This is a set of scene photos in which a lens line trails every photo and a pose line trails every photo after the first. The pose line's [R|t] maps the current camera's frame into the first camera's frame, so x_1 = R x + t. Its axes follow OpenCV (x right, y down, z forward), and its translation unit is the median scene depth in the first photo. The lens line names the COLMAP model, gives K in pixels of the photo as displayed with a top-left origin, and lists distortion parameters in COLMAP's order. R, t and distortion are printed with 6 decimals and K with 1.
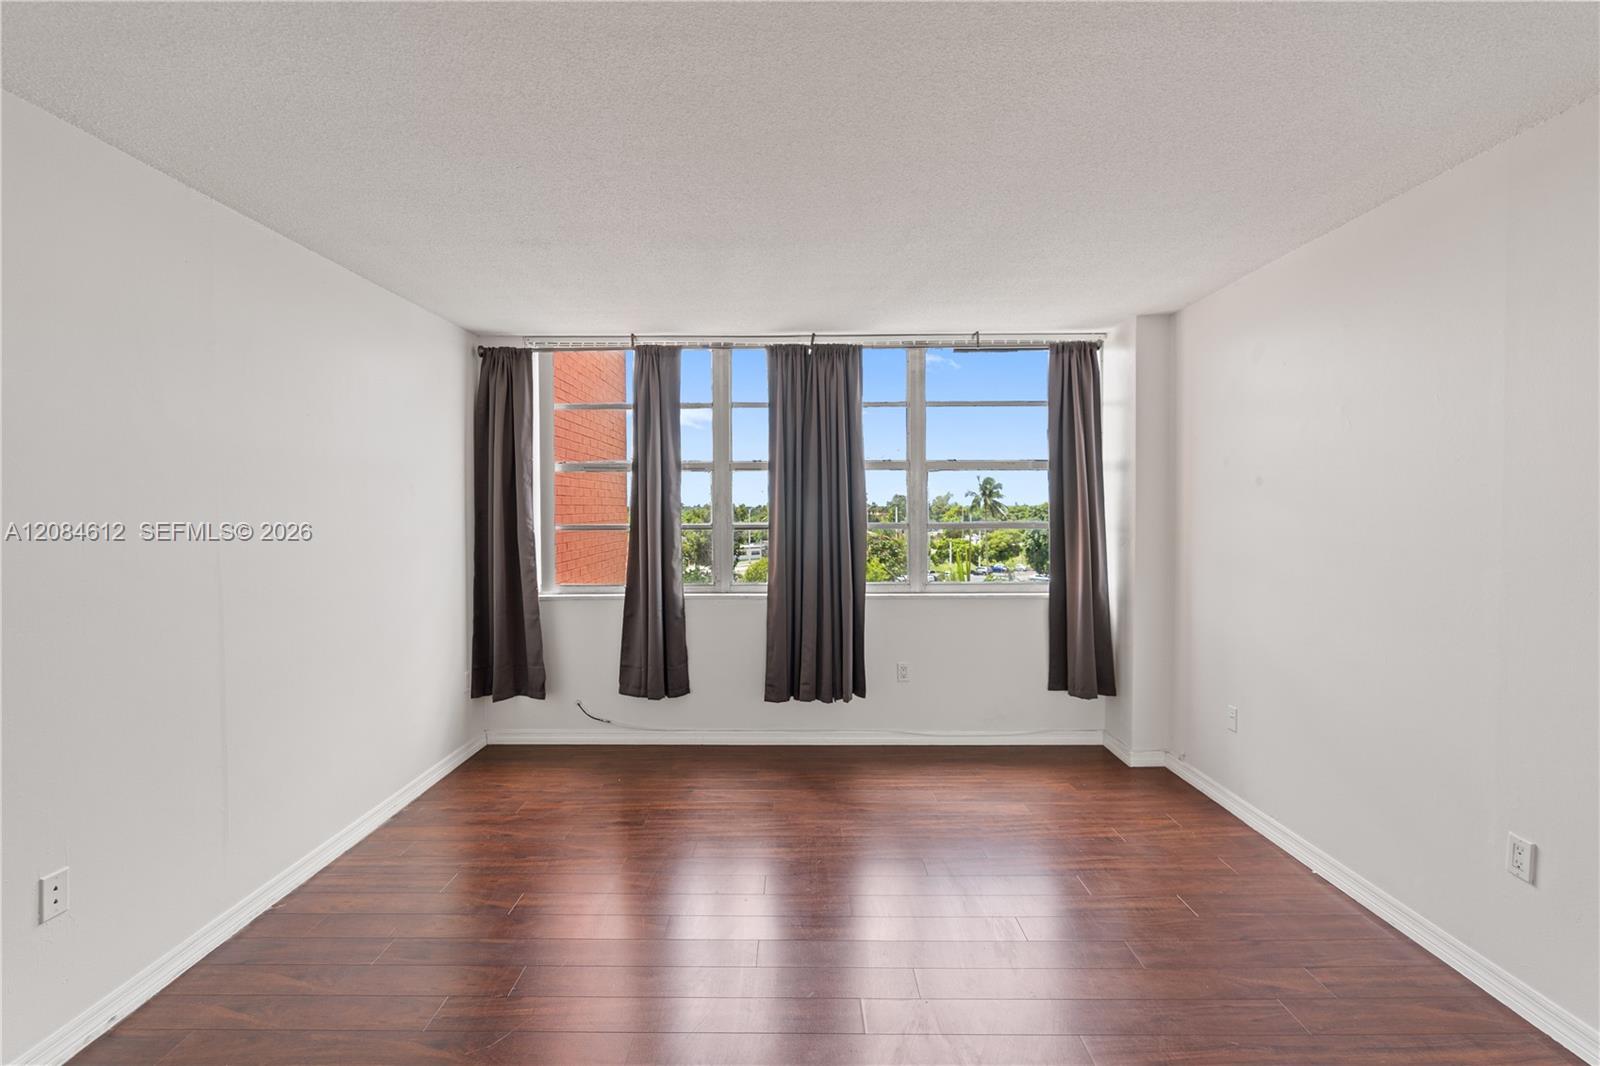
lens RADIAL K [[729.1, 0, 803.0], [0, 729.1, 529.6], [0, 0, 1]] dist [-0.001855, 0.000498]
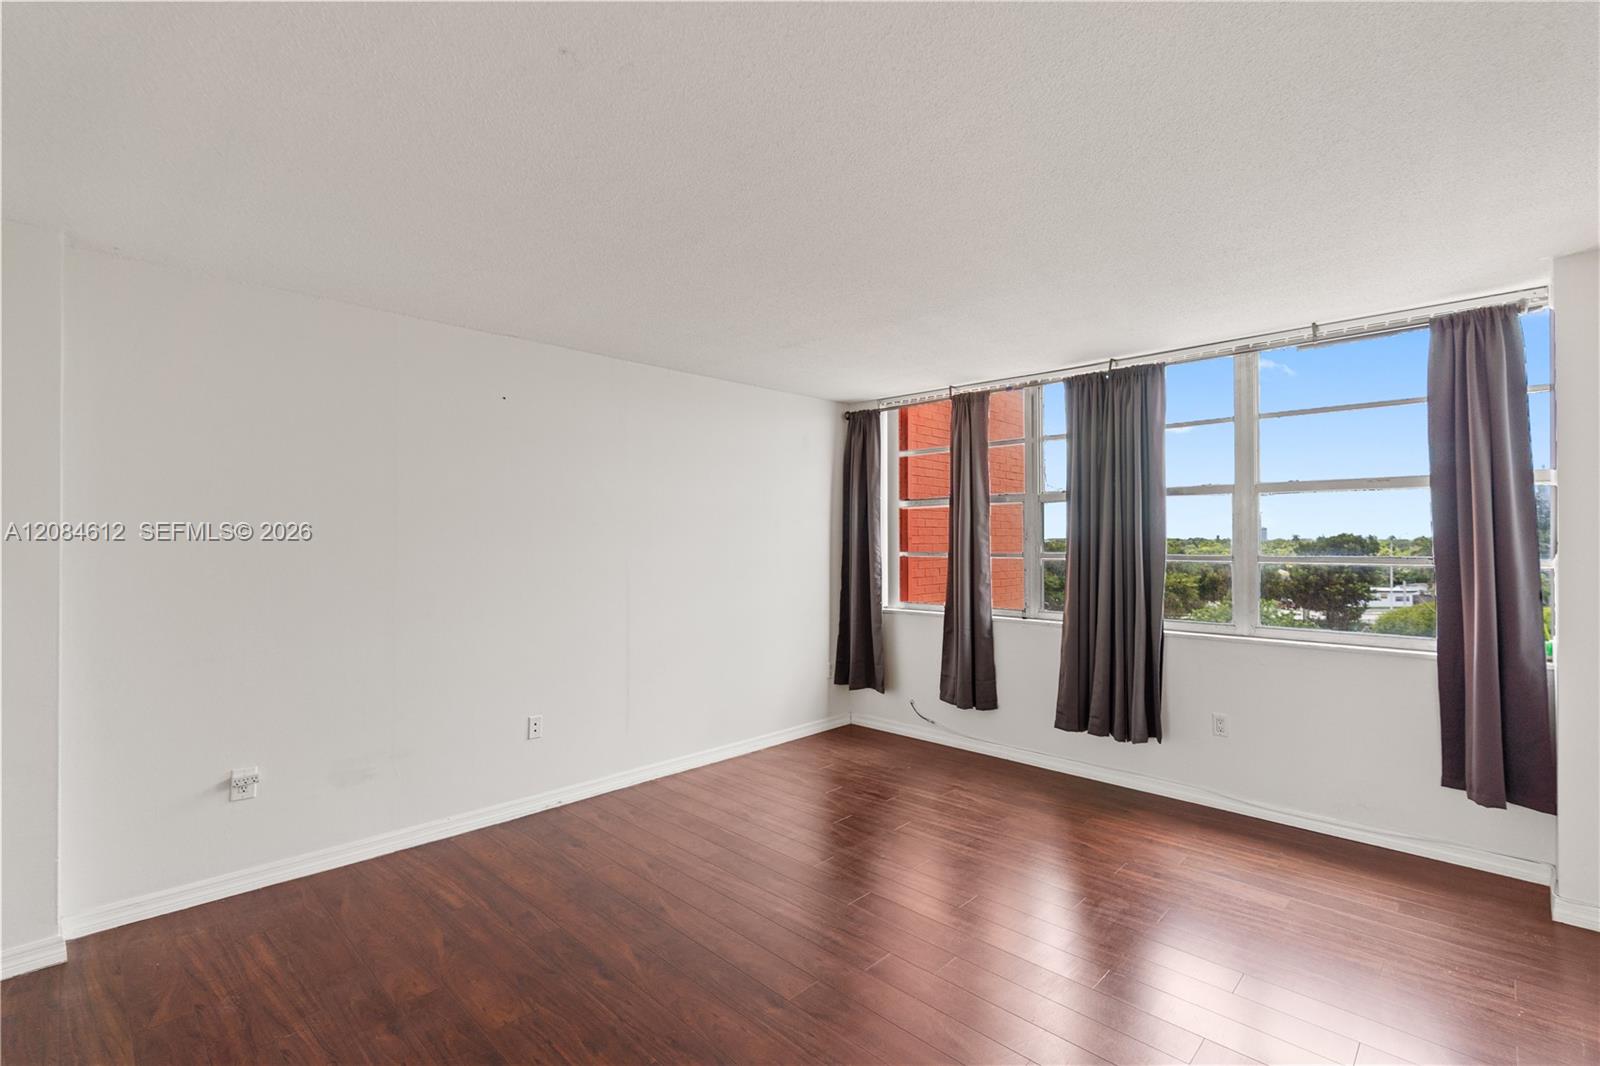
lens RADIAL K [[740.8, 0, 800.0], [0, 740.8, 533.0], [0, 0, 1]] dist [0.001950, 0.000516]
pose [[0.717611, -0.003025, -0.696438, 0.402861], [-0.019859, 0.999495, -0.024805, -0.002732], [0.696161, 0.031631, 0.717188, 0.004271]]
